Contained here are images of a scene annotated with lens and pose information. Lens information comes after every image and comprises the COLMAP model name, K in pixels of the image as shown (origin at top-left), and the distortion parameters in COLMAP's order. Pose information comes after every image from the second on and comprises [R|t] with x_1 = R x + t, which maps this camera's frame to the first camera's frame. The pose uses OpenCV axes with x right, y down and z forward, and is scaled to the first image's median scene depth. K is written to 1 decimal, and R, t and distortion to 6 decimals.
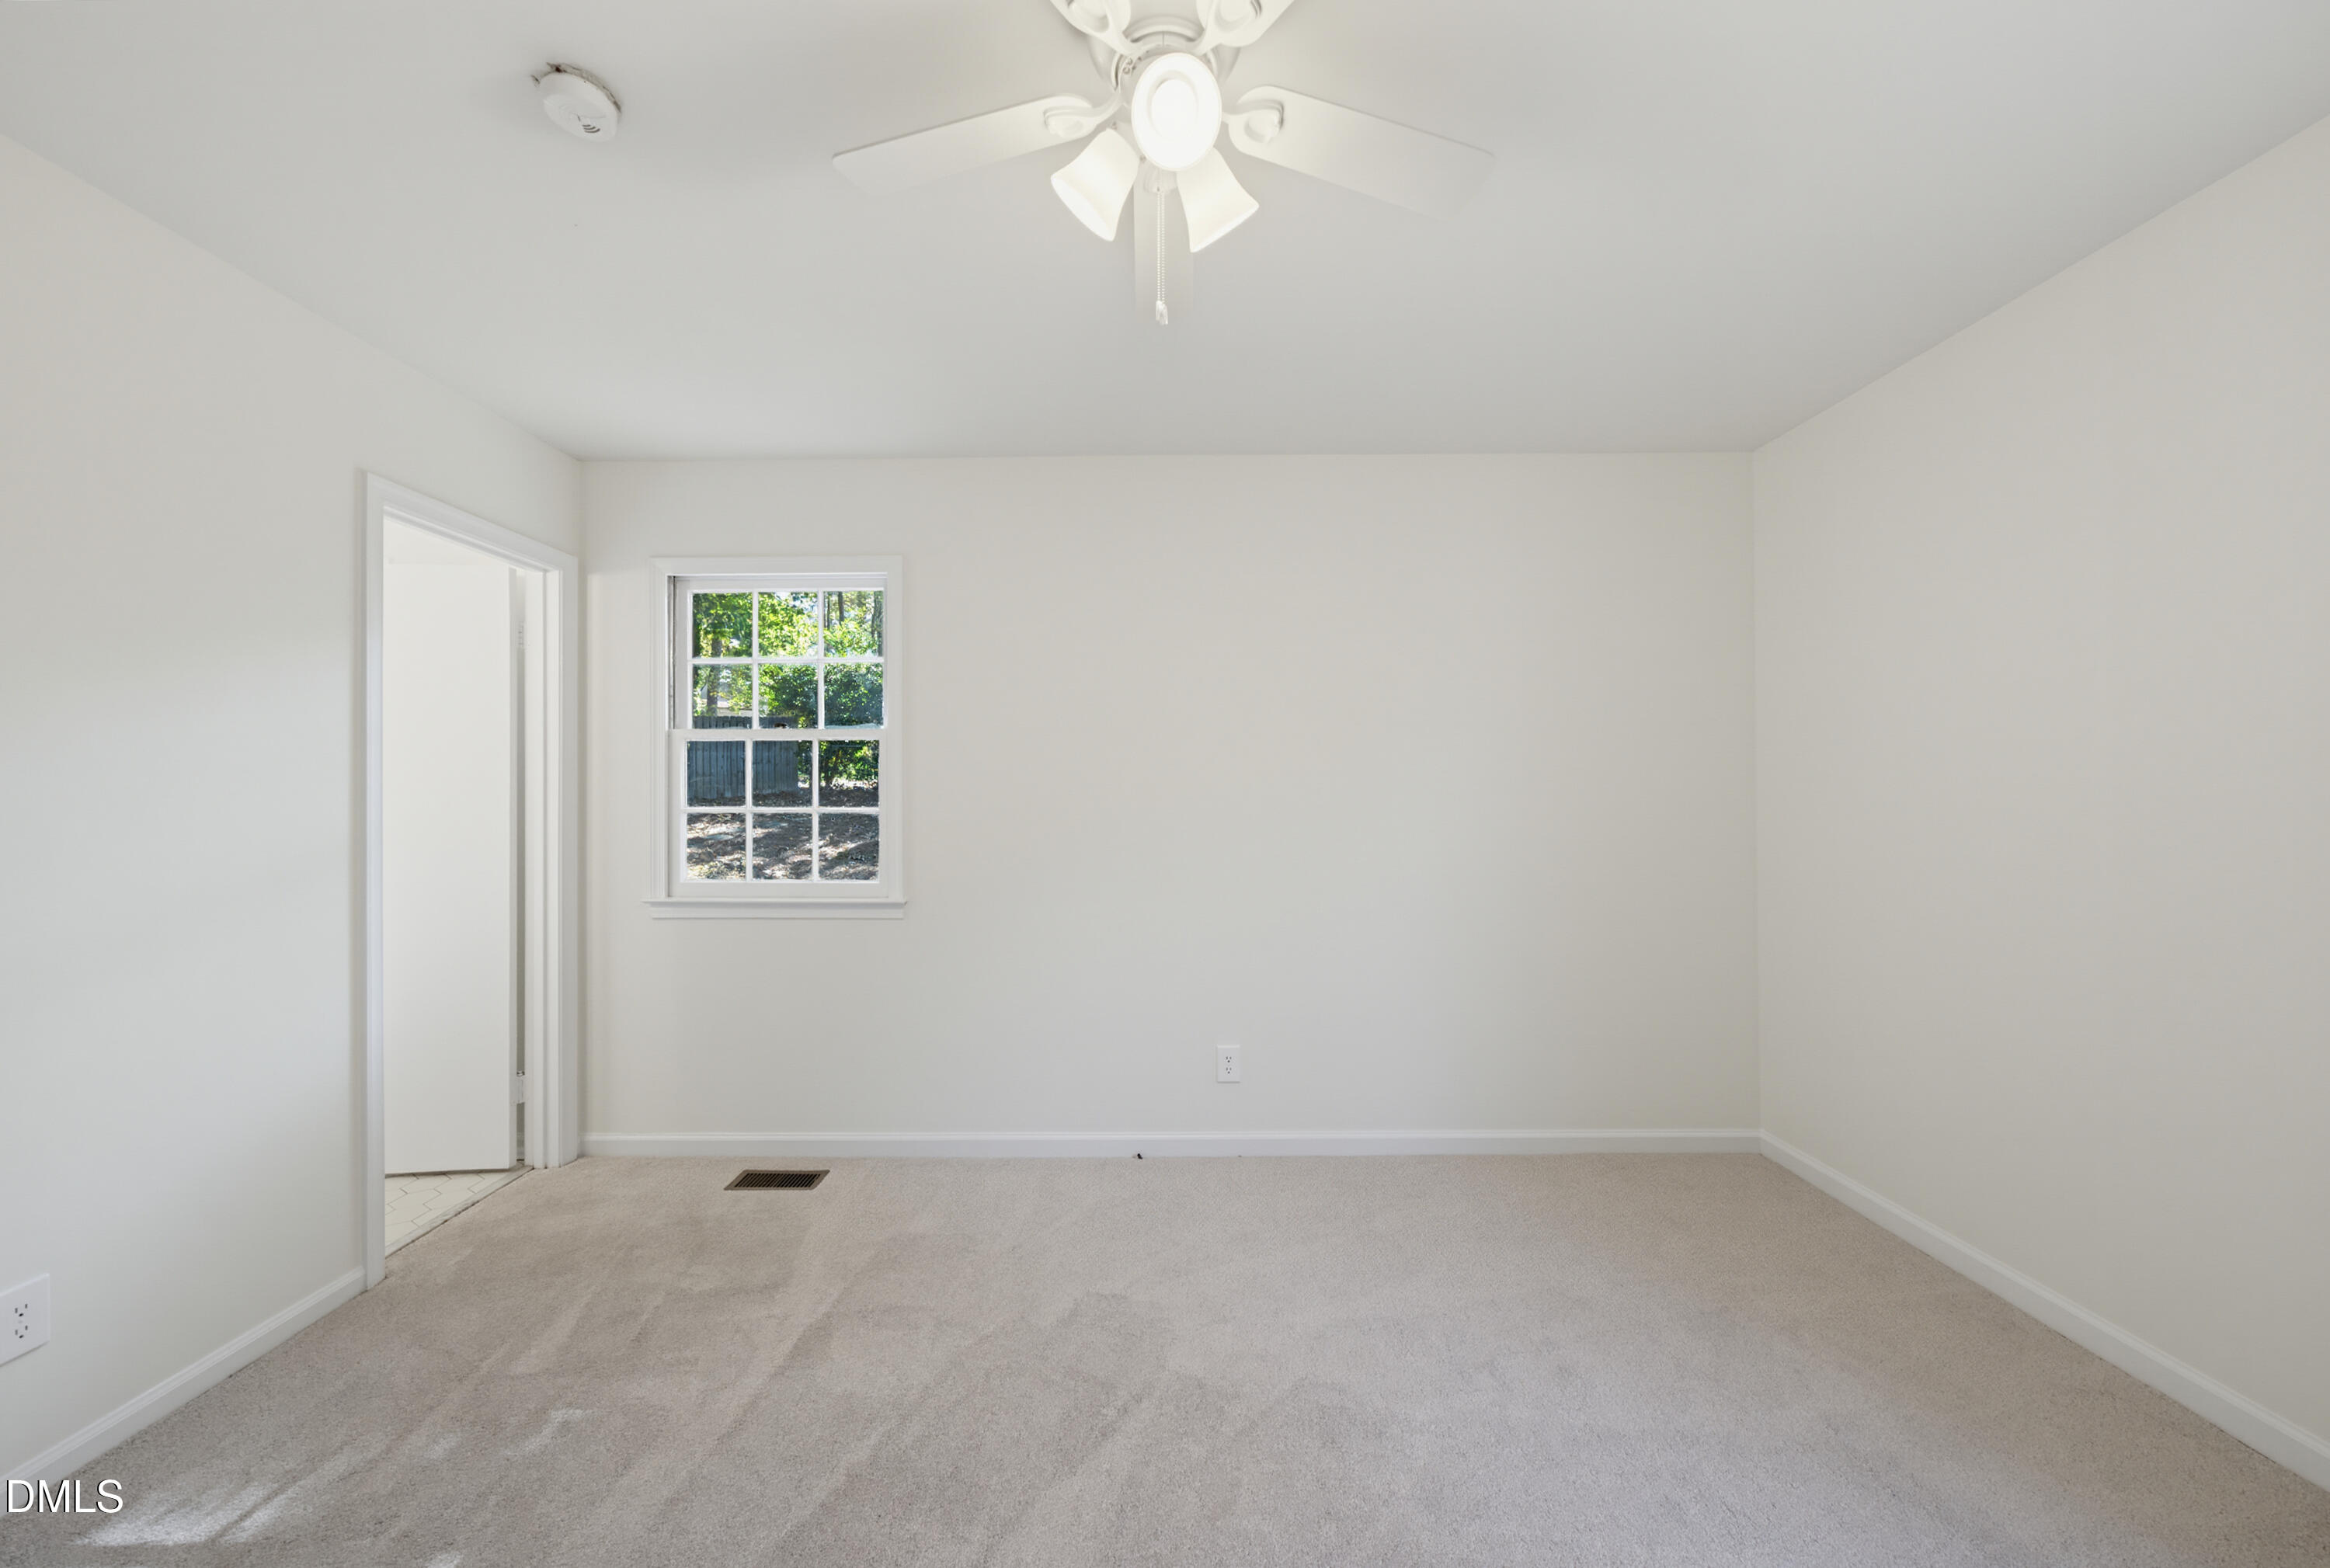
lens RADIAL K [[803.5, 0, 1159.1], [0, 803.5, 793.6], [0, 0, 1]] dist [-0.008594, 0.002252]
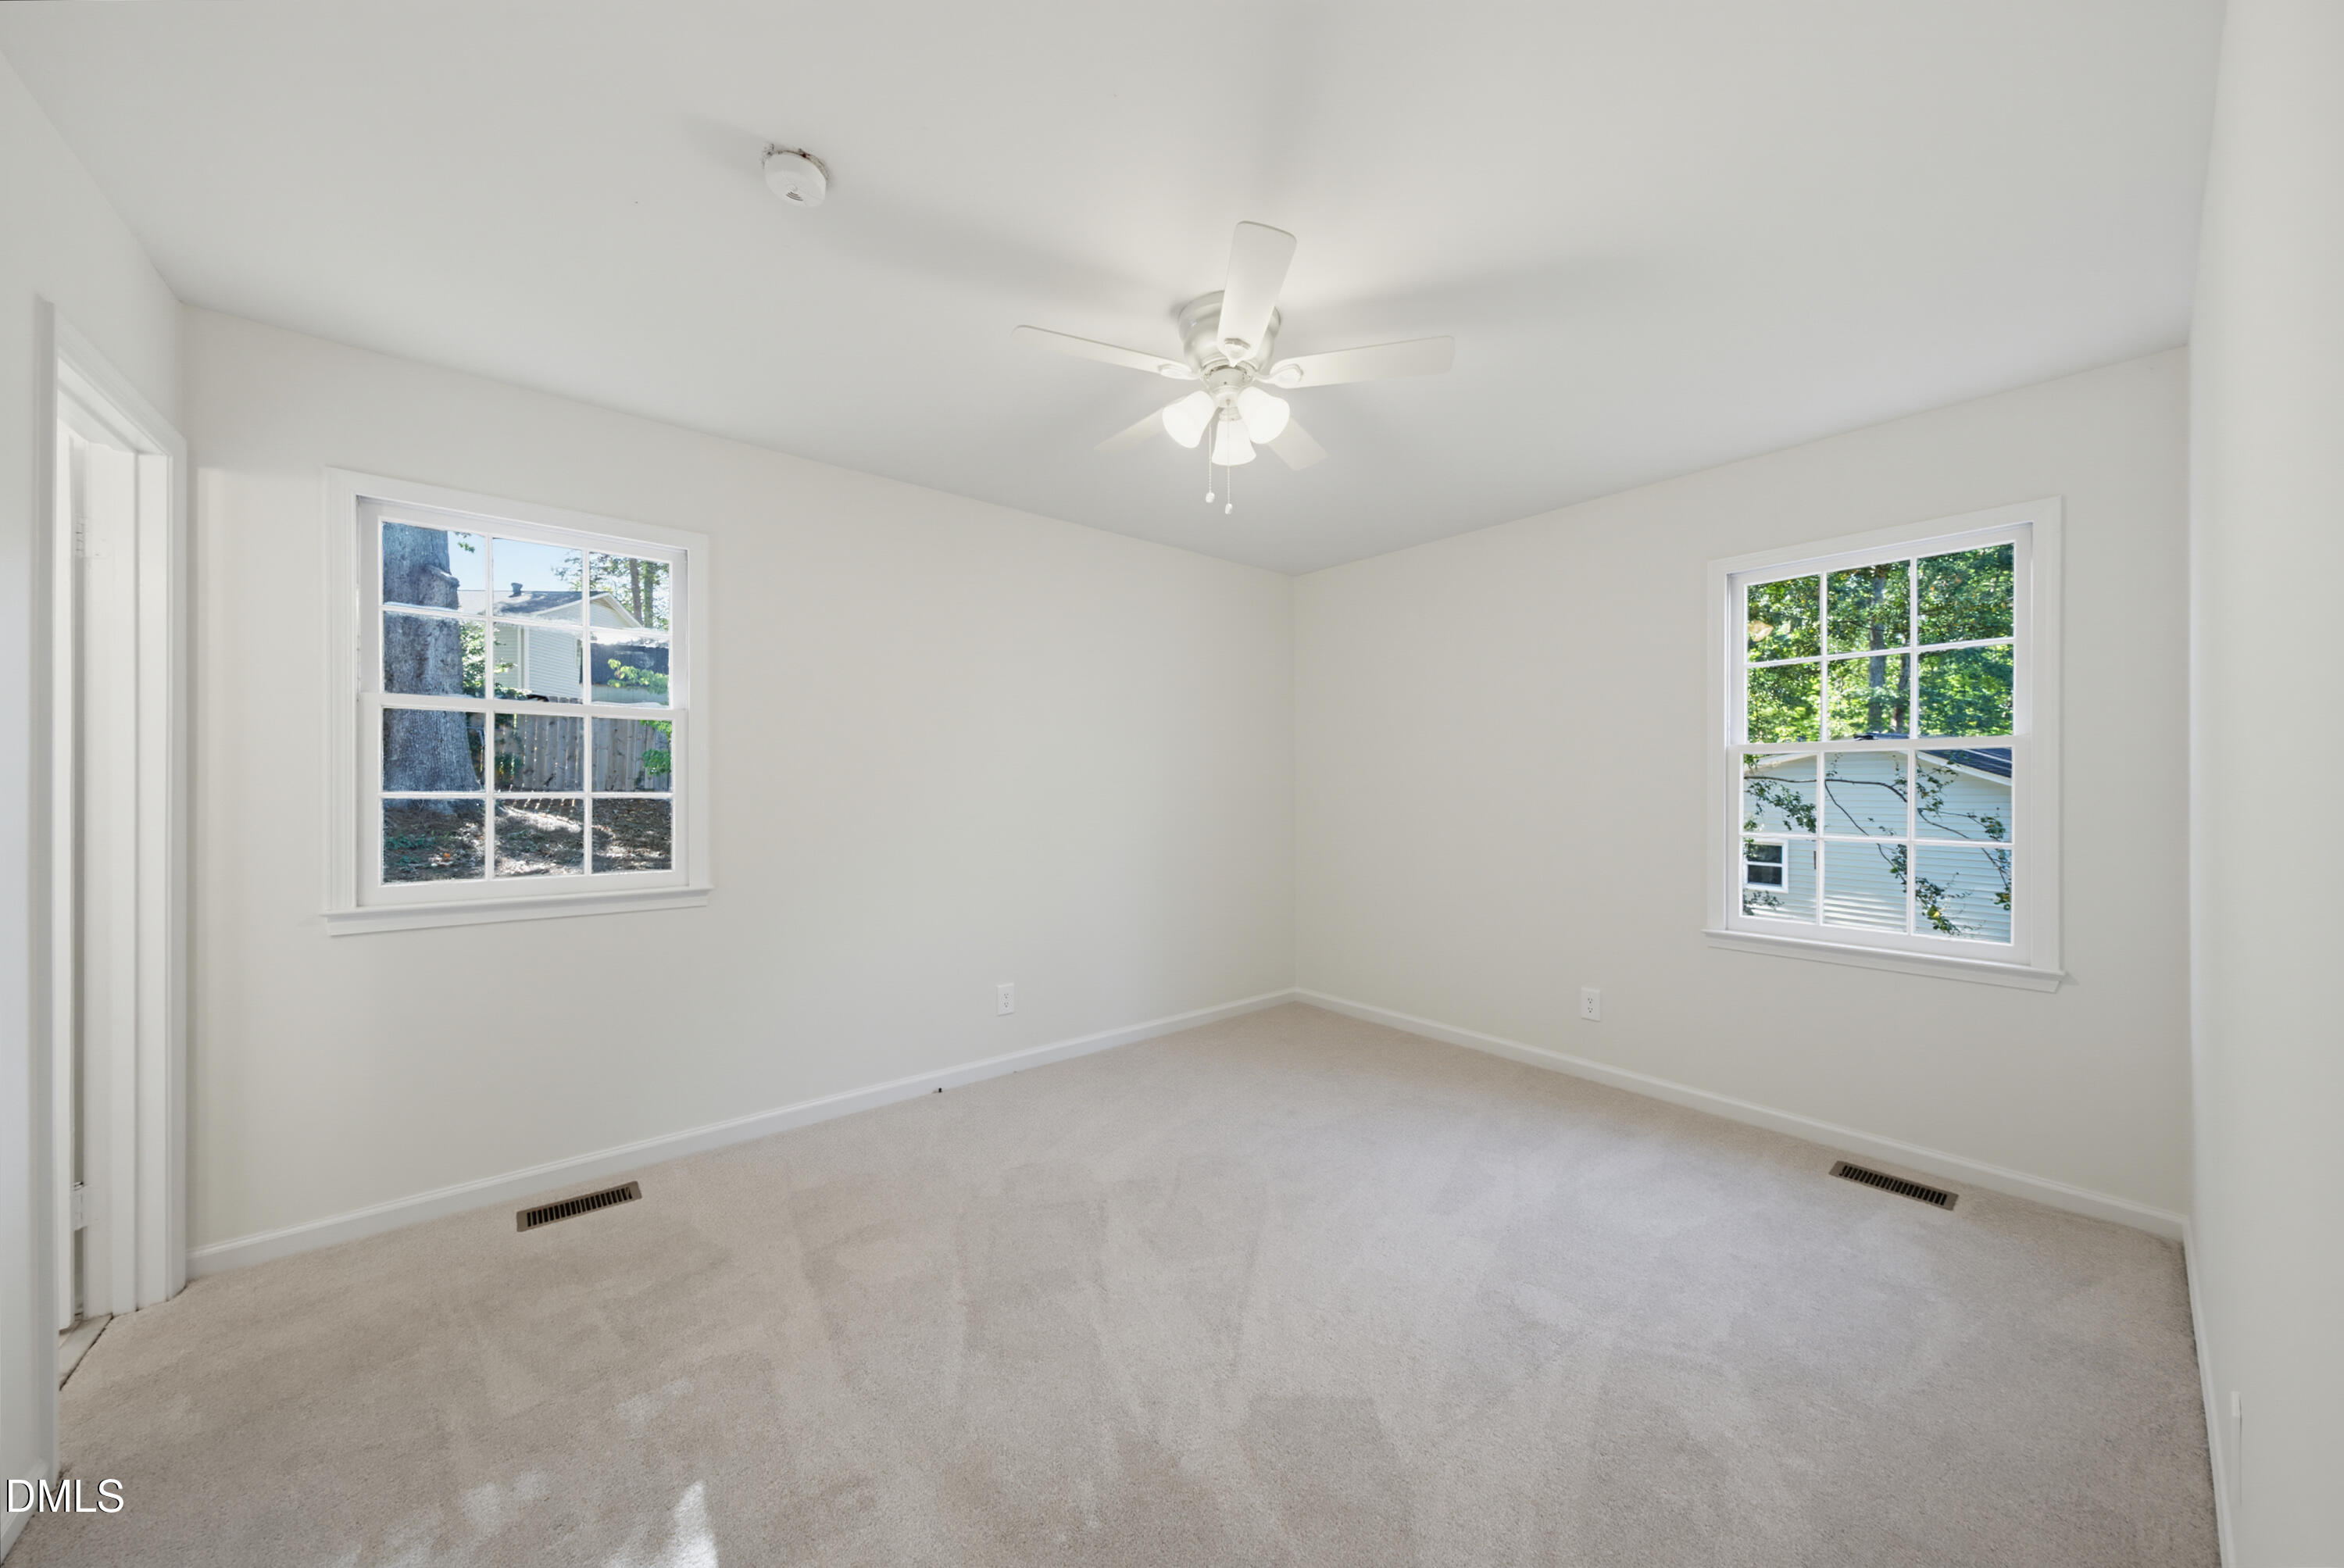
lens RADIAL K [[808.3, 0, 1182.1], [0, 808.3, 779.1], [0, 0, 1]] dist [-0.008594, 0.002252]
pose [[0.762436, 0.007858, 0.647016, -0.514402], [-0.007715, 0.999966, -0.003053, 0.000642], [-0.647018, -0.002664, 0.762470, -0.117406]]
